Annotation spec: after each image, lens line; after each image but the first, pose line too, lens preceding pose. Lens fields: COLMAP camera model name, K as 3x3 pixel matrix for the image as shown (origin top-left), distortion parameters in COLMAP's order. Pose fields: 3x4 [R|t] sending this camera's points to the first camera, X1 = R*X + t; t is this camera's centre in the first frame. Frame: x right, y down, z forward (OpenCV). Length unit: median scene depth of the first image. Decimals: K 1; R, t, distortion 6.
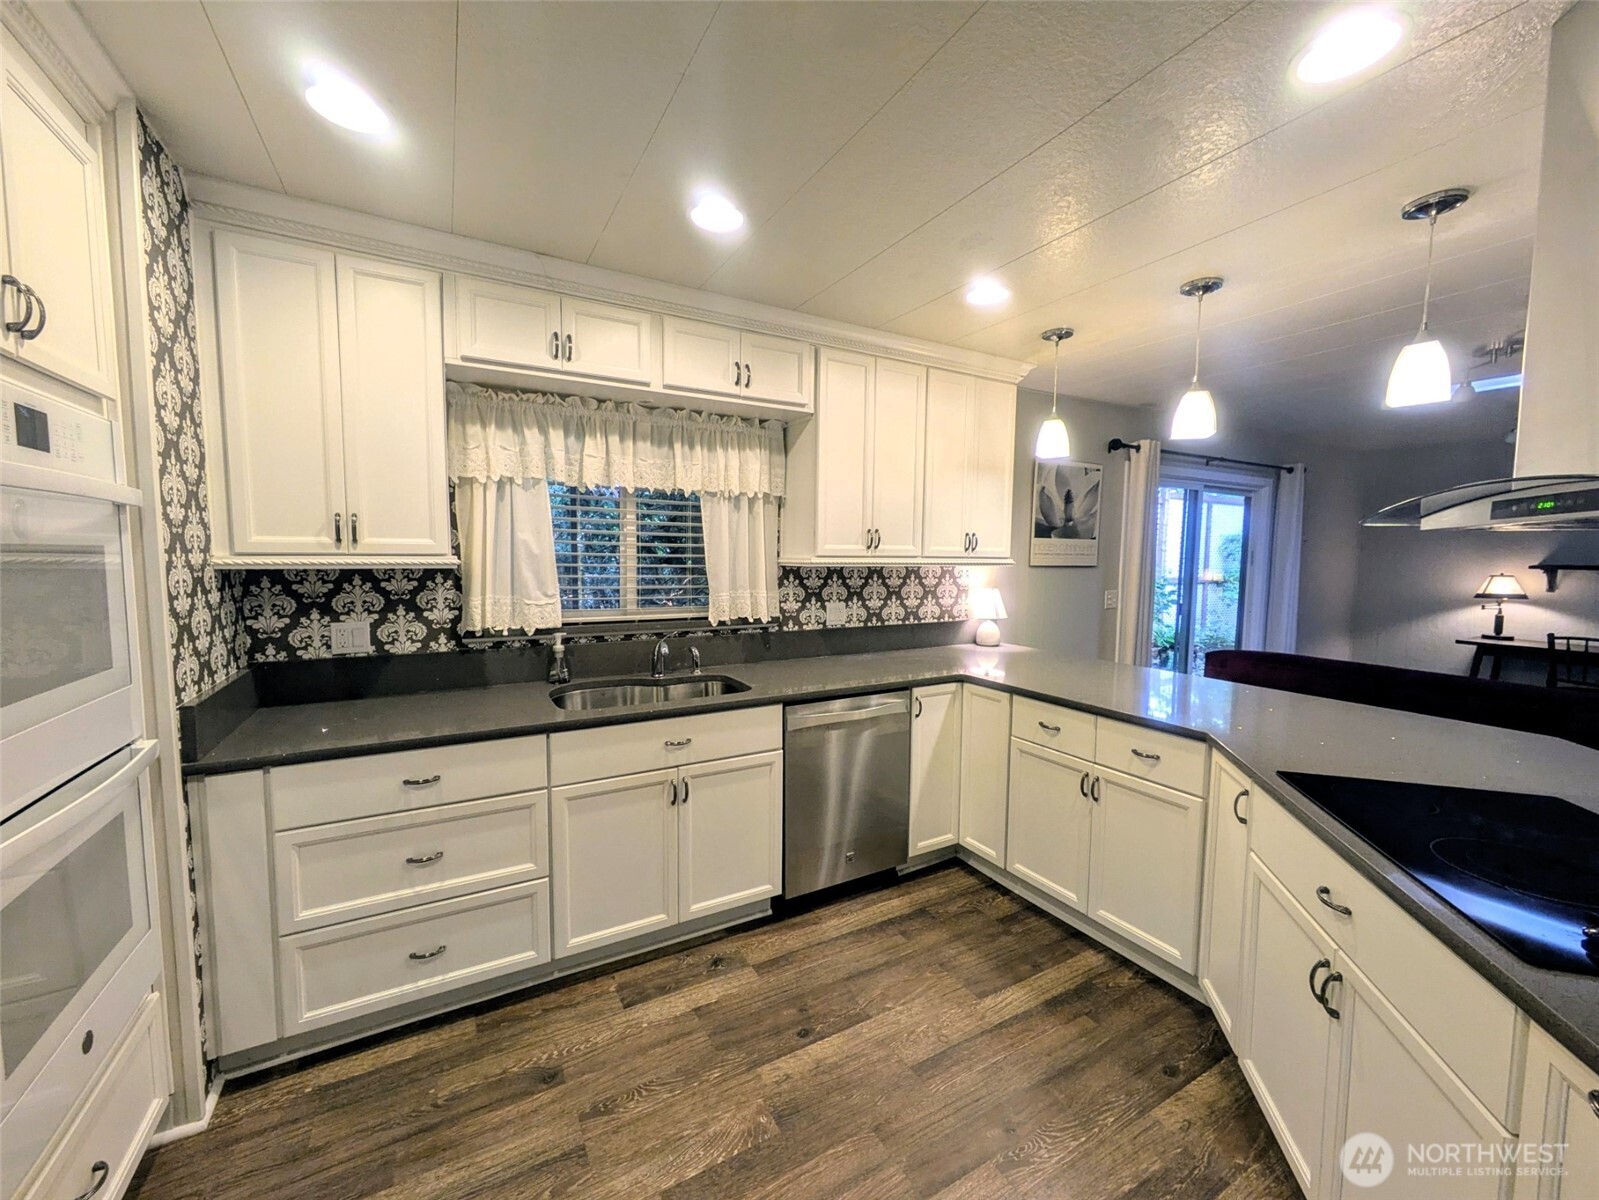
lens RADIAL K [[633.7, 0, 799.6], [0, 633.7, 601.3], [0, 0, 1]] dist [0.006302, -0.000639]
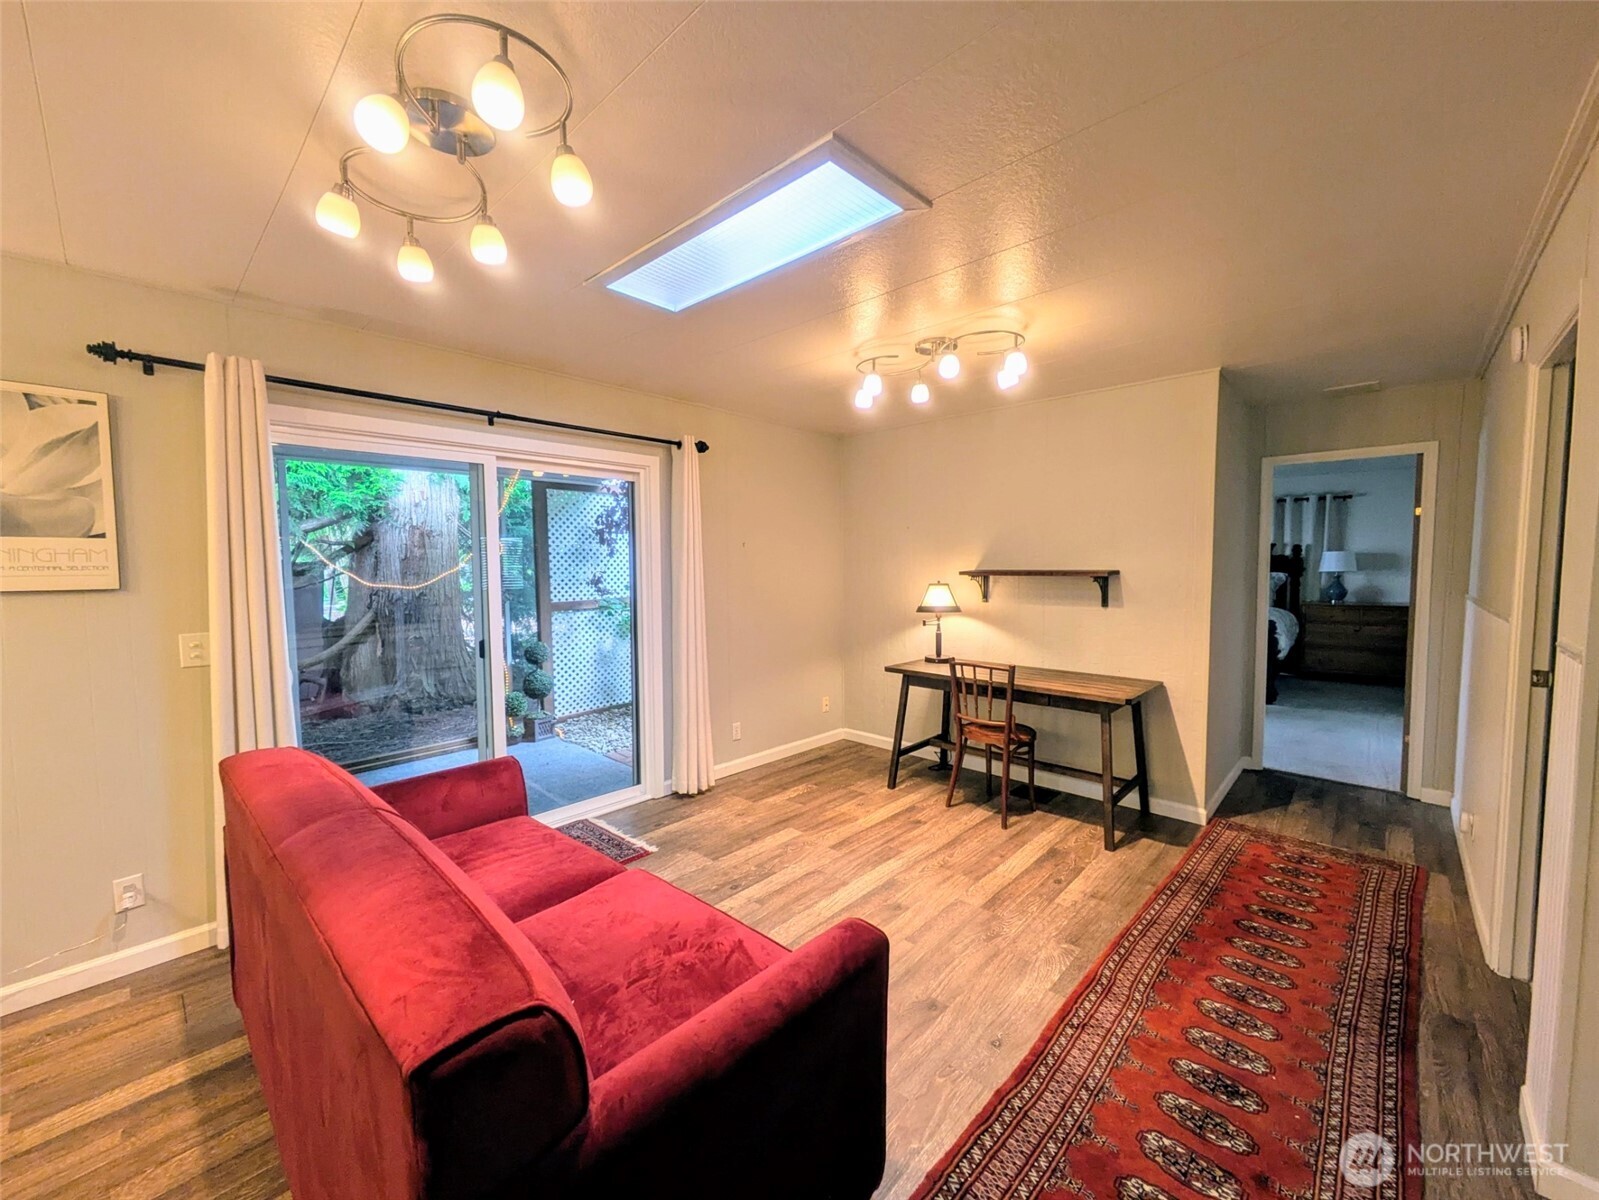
lens RADIAL K [[638.7, 0, 792.7], [0, 638.7, 604.0], [0, 0, 1]] dist [0.001186, 0.000223]
pose [[0.953896, -0.035060, 0.298082, 1.301562], [0.040053, 0.999141, -0.010656, -0.025311], [-0.297452, 0.022104, 0.954481, 0.524409]]
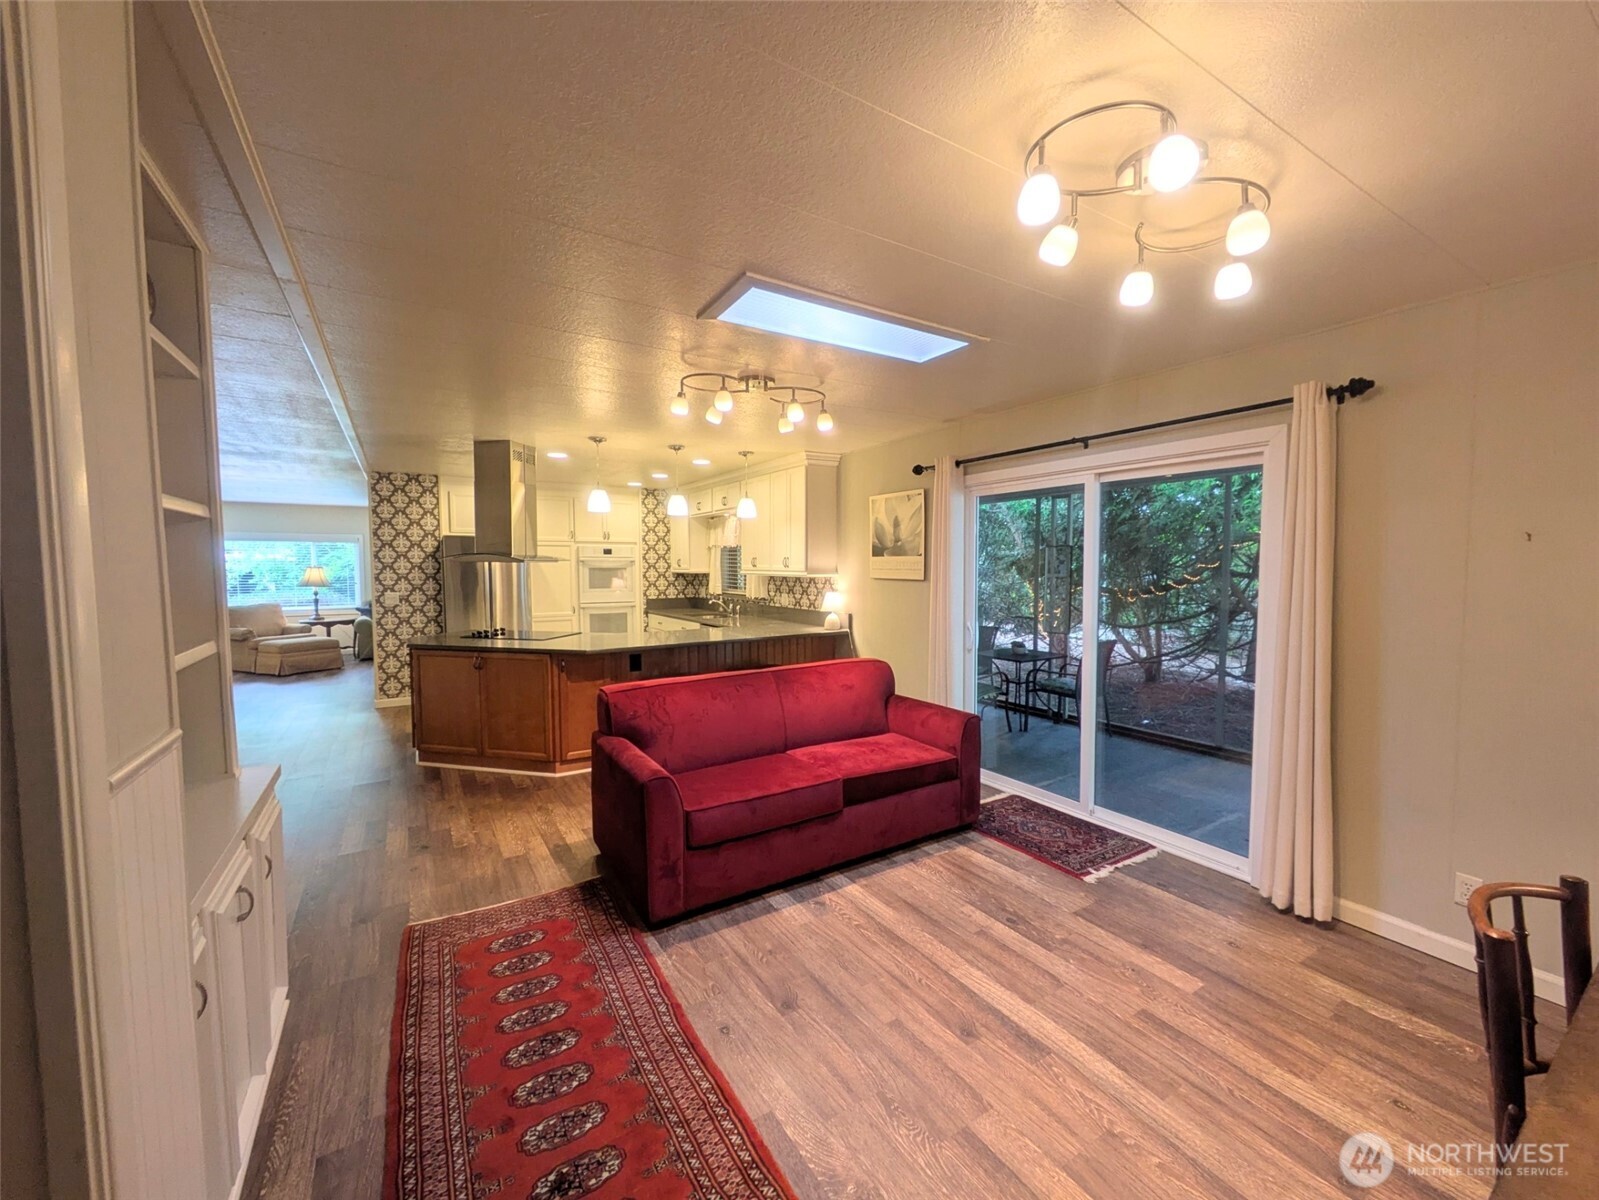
lens RADIAL K [[633.7, 0, 799.6], [0, 633.7, 601.3], [0, 0, 1]] dist [0.006302, -0.000639]
pose [[0.043636, 0.049816, -0.997805, 2.410617], [-0.075083, 0.996095, 0.046447, -0.083394], [0.996222, 0.072891, 0.047206, 1.142380]]
